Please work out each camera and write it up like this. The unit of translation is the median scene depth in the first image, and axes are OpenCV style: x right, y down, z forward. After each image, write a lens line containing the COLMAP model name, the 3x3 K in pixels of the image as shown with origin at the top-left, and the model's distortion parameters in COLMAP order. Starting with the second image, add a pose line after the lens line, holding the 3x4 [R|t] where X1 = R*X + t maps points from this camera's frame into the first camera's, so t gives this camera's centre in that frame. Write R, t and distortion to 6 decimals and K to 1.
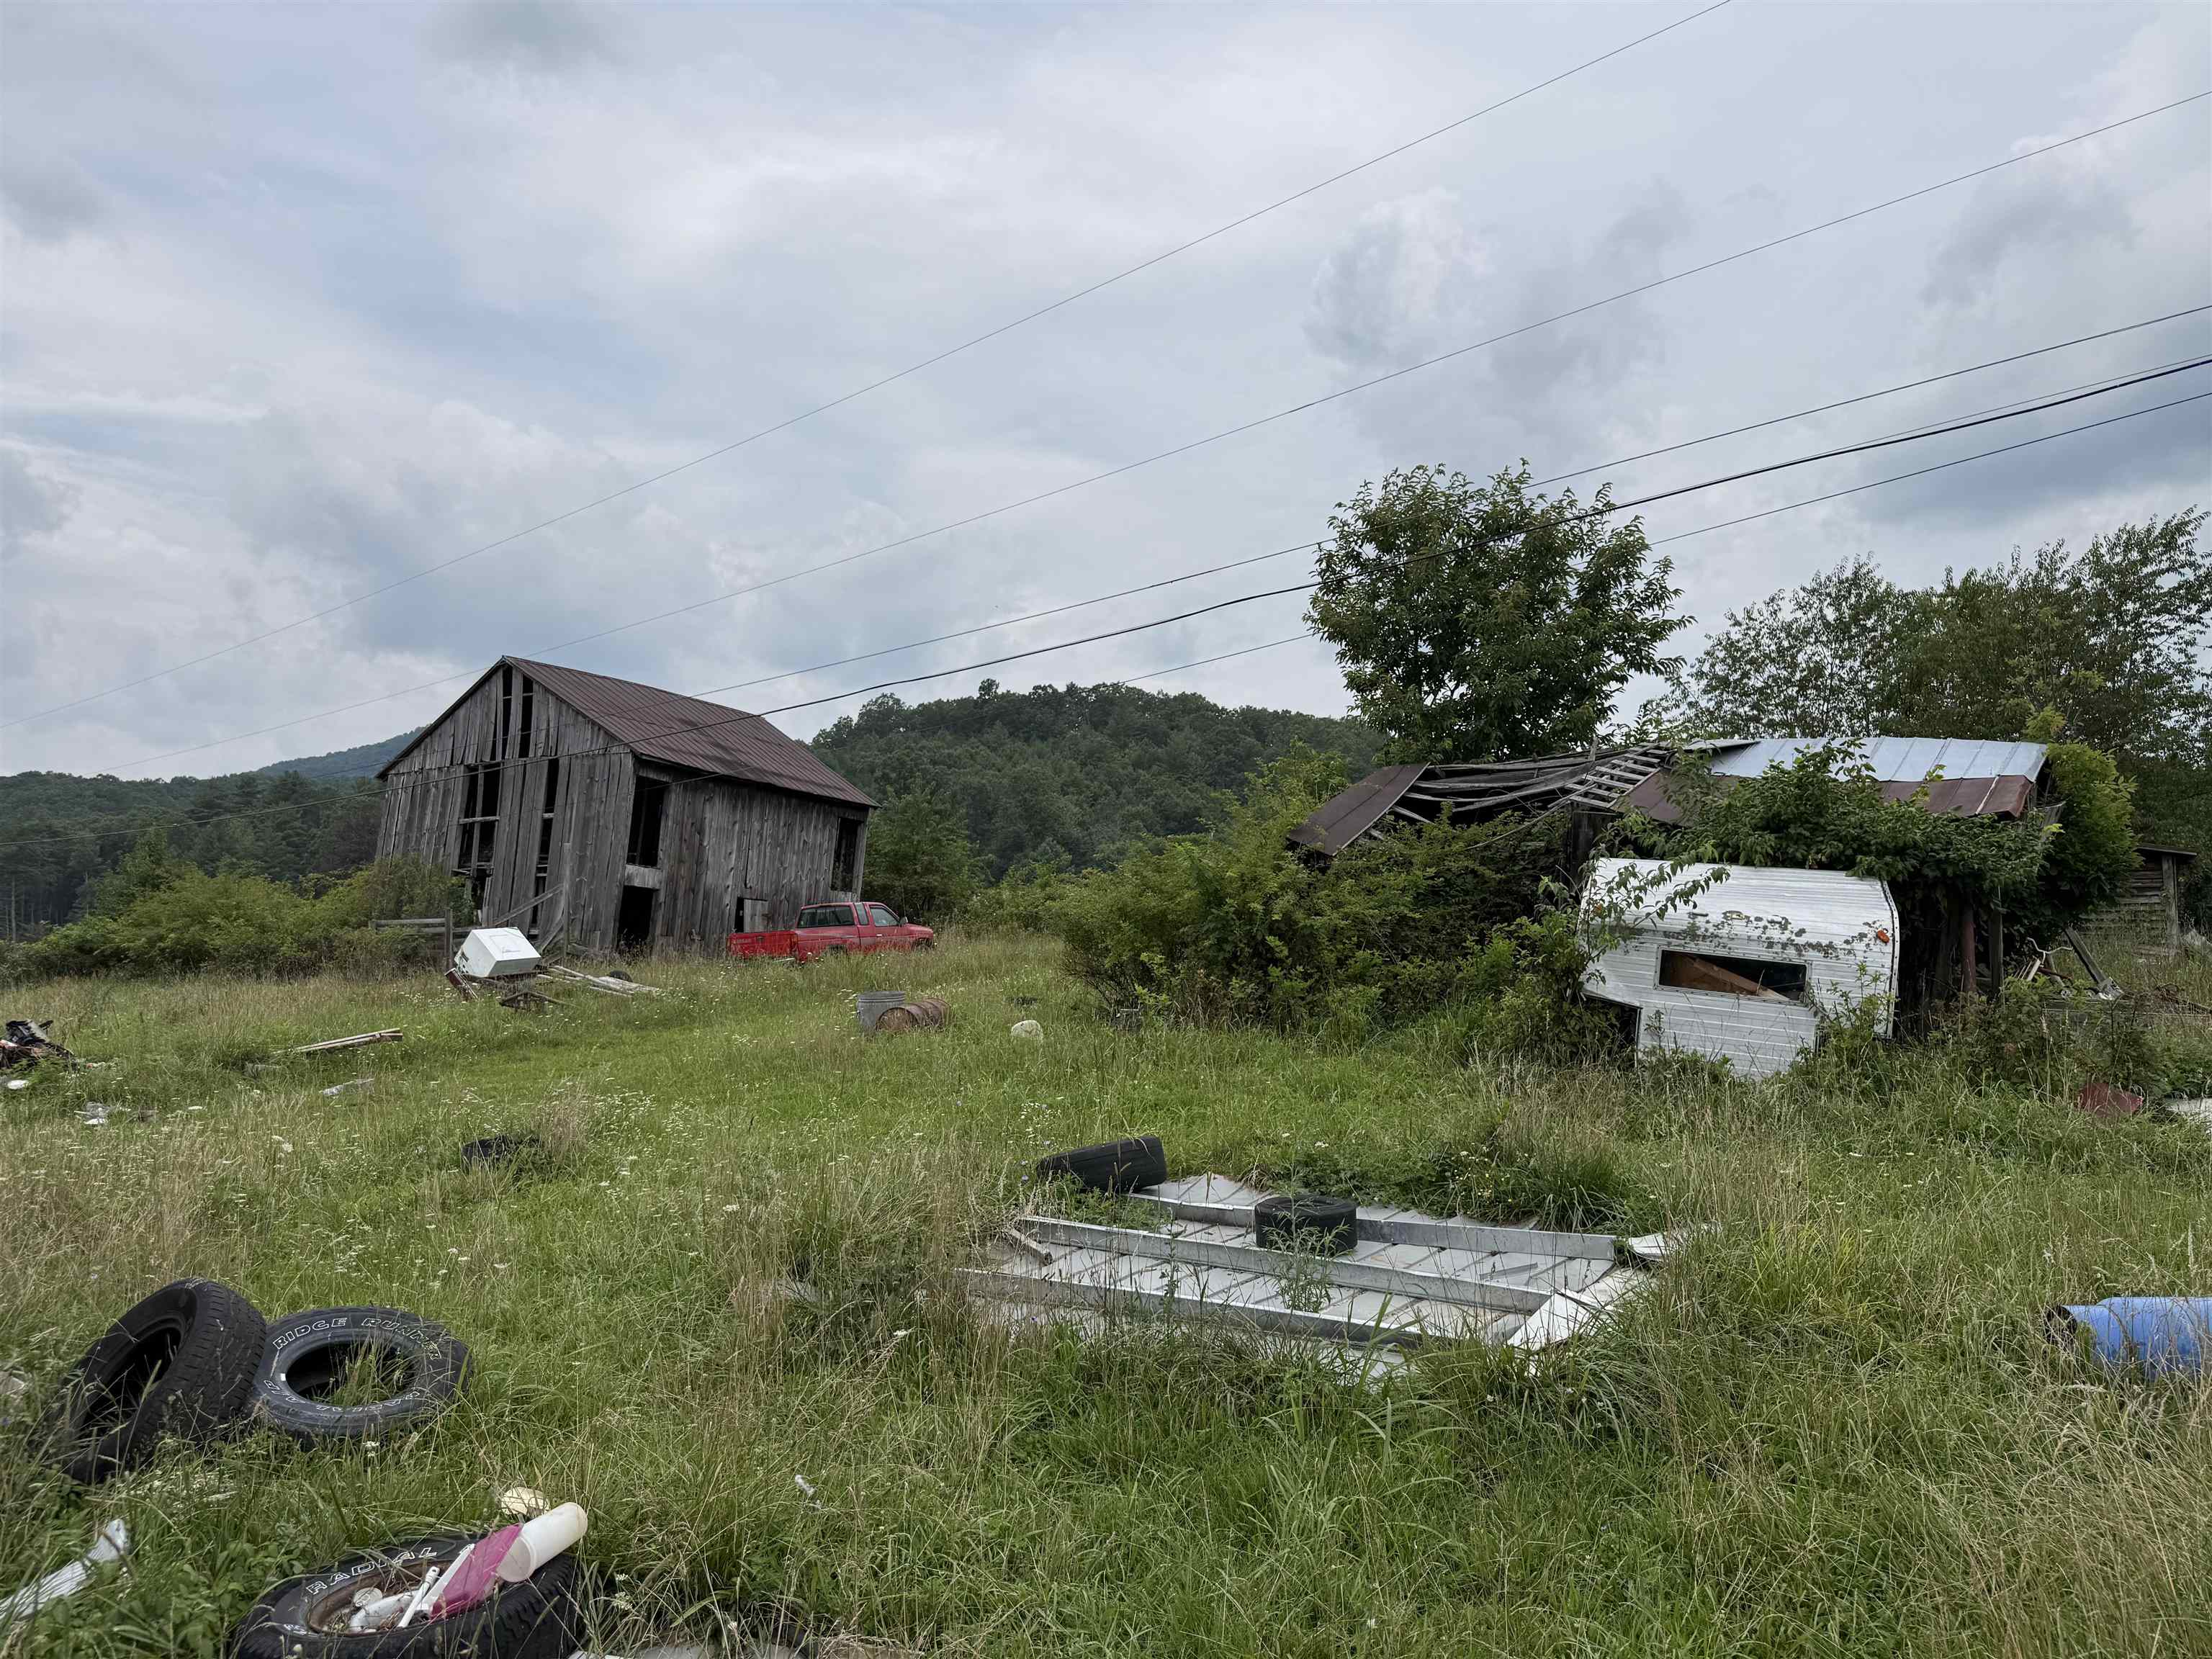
lens RADIAL K [[1617.8, 0, 1109.9], [0, 1617.8, 825.9], [0, 0, 1]] dist [0.066045, -0.077485]
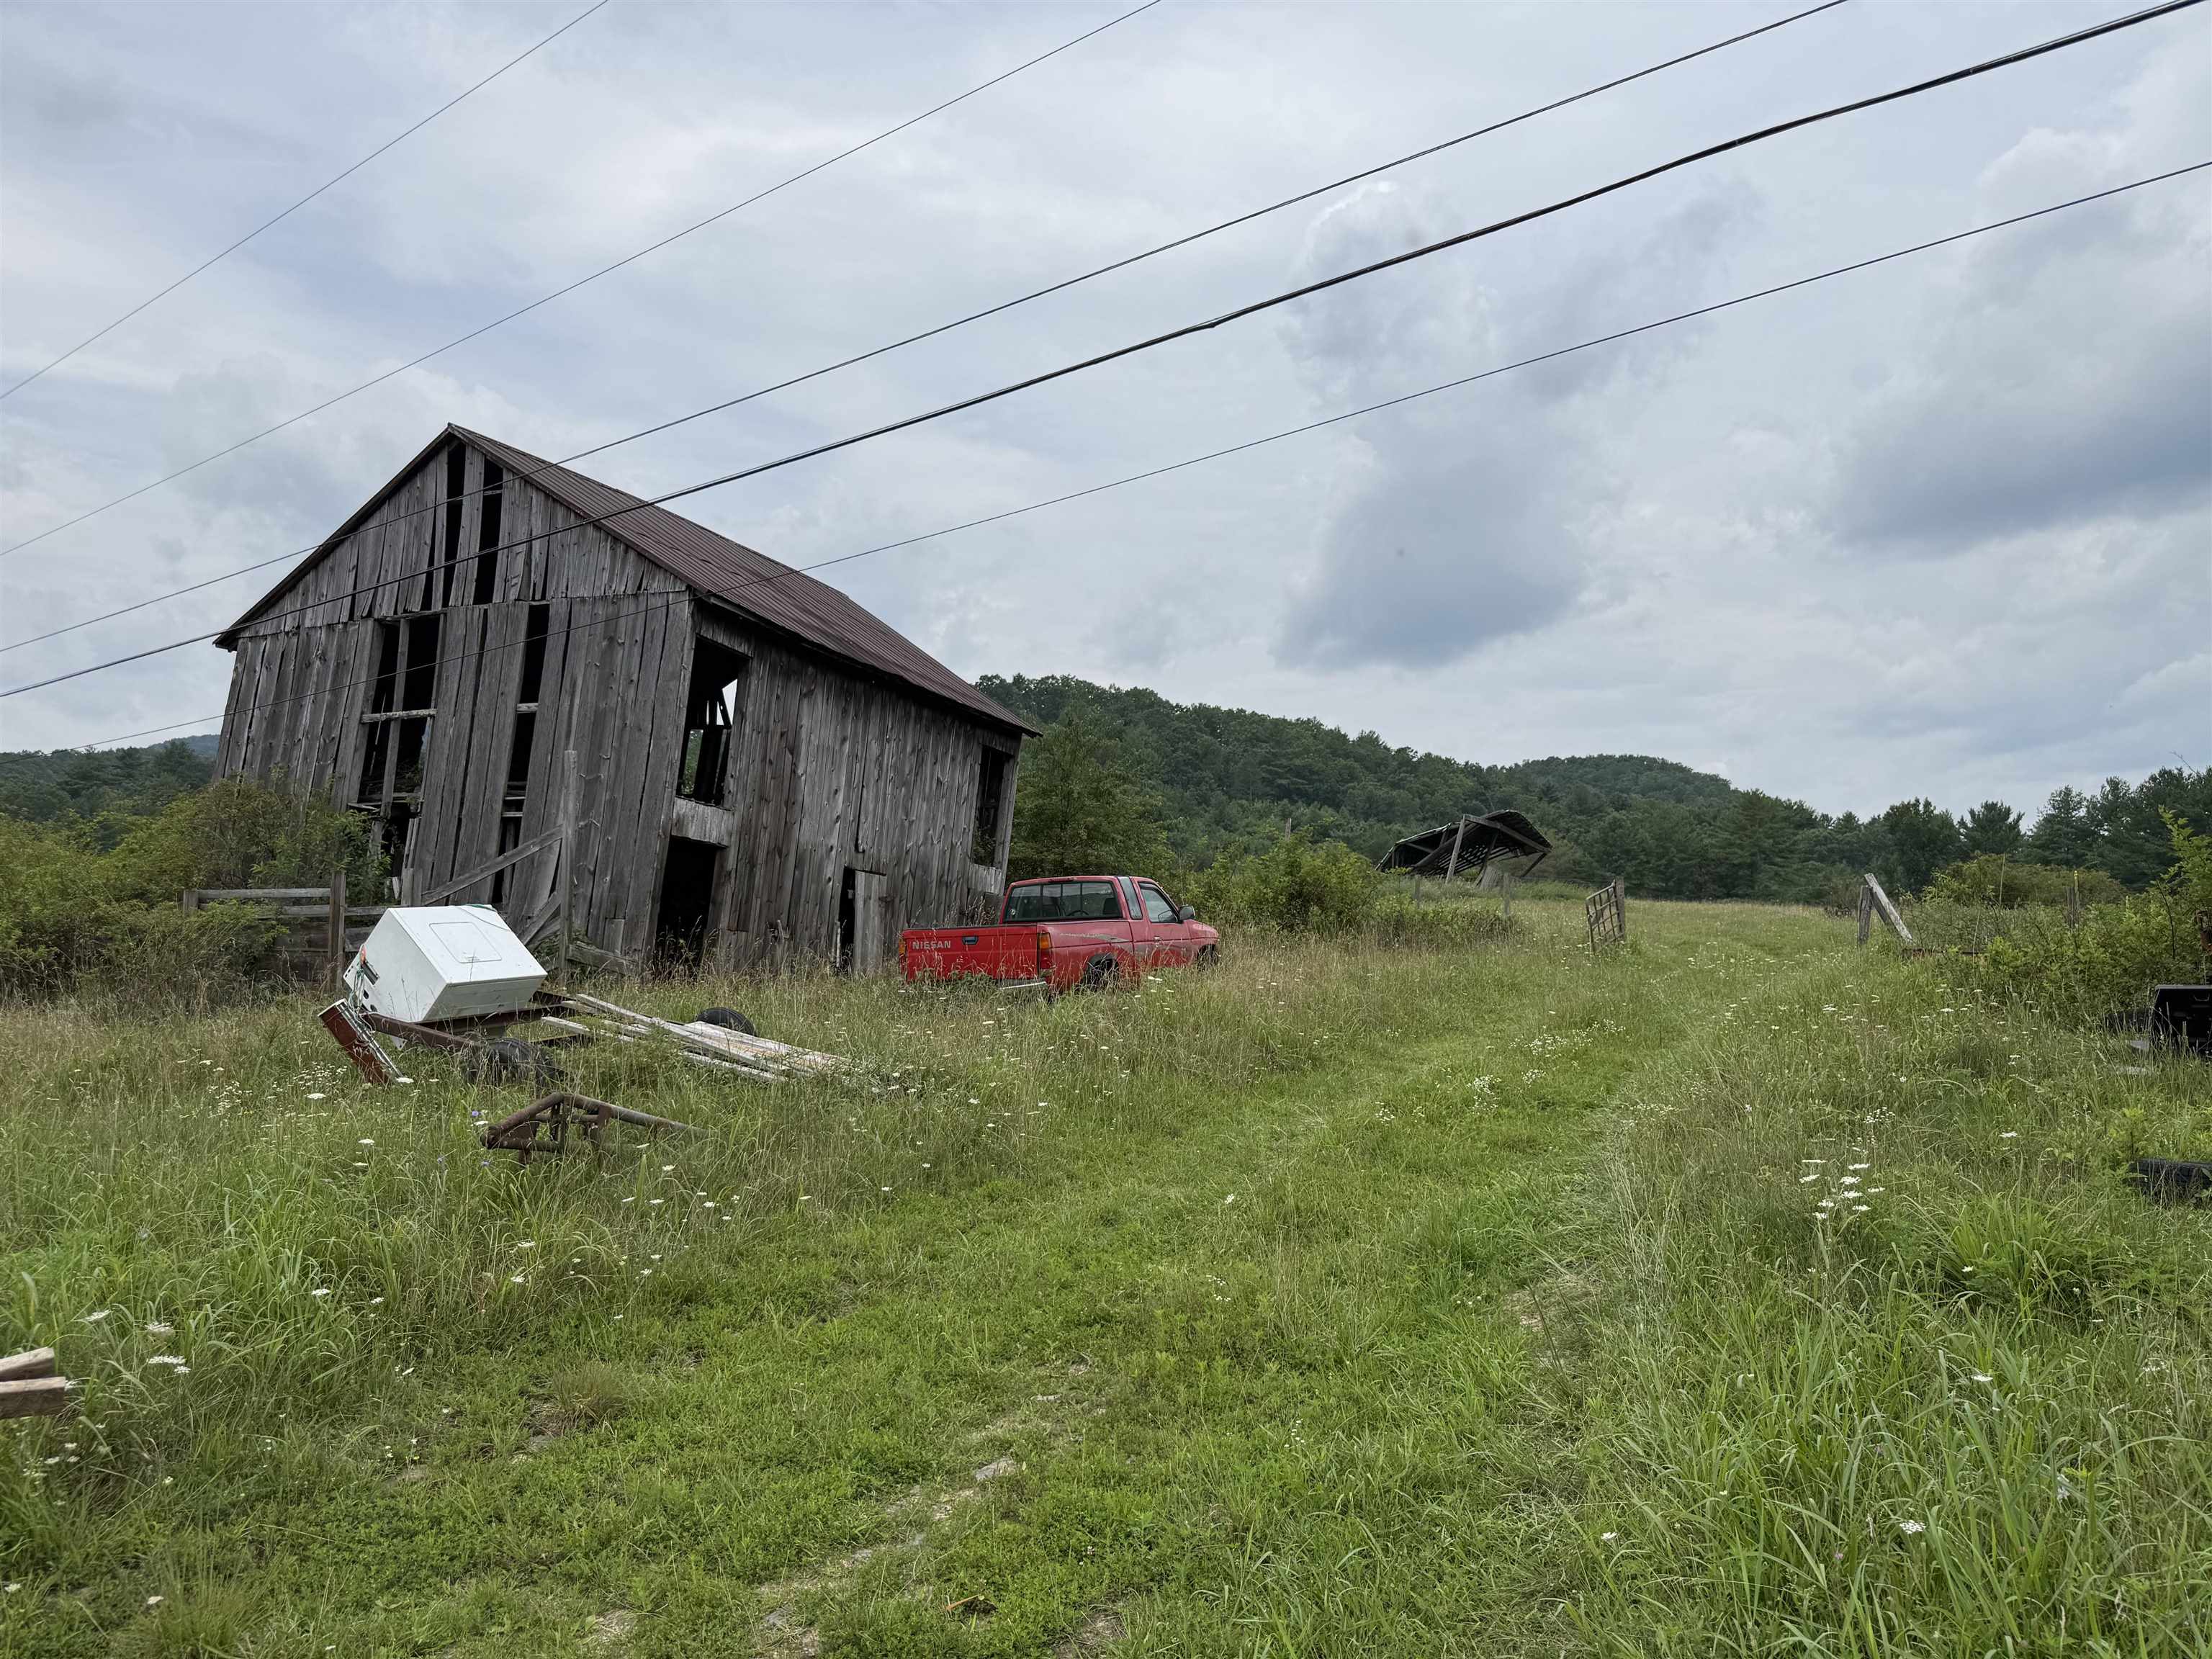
lens RADIAL K [[1617.8, 0, 1109.9], [0, 1617.8, 825.9], [0, 0, 1]] dist [0.066045, -0.077485]
pose [[0.998455, 0.024522, 0.049871, -0.168035], [-0.024421, 0.999698, -0.002617, 0.029159], [-0.049920, 0.001396, 0.998752, 0.422577]]
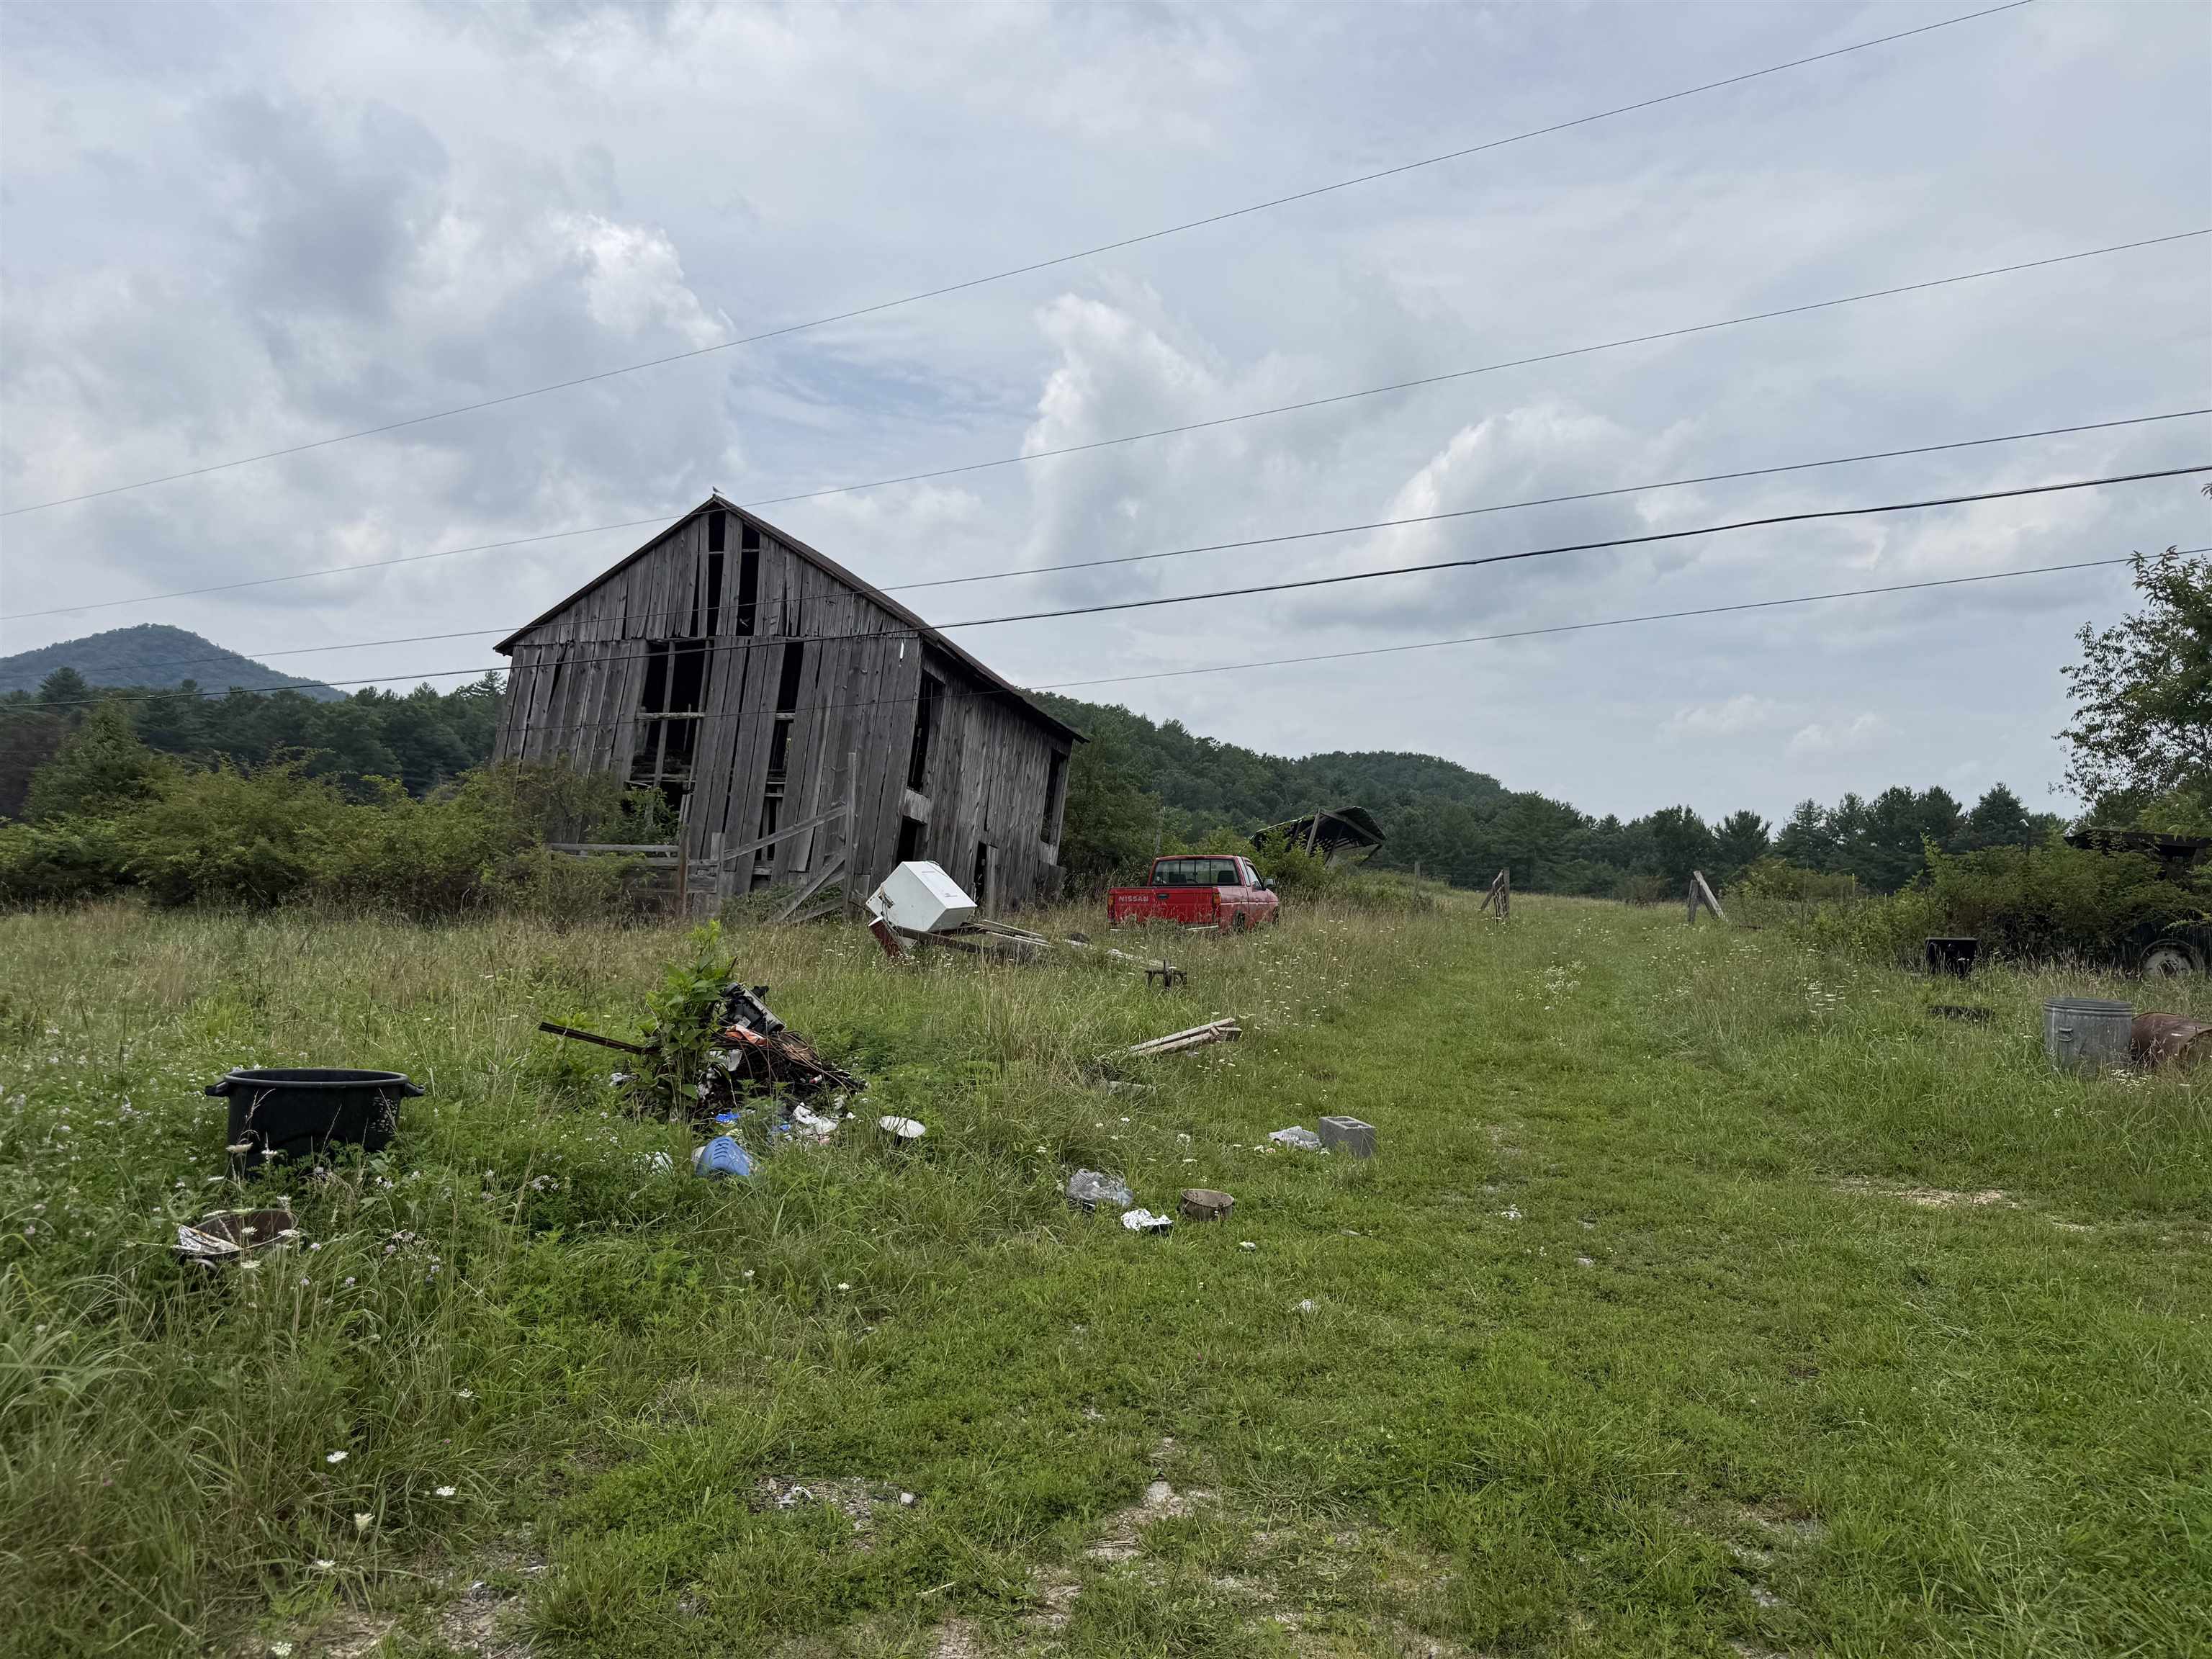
lens RADIAL K [[1601.2, 0, 1109.4], [0, 1601.2, 829.8], [0, 0, 1]] dist [0.134305, 0.000401]
pose [[0.981996, 0.058401, 0.179646, -0.315434], [-0.060723, 0.998127, 0.007449, 0.029838], [-0.178875, -0.018224, 0.983703, 0.241076]]
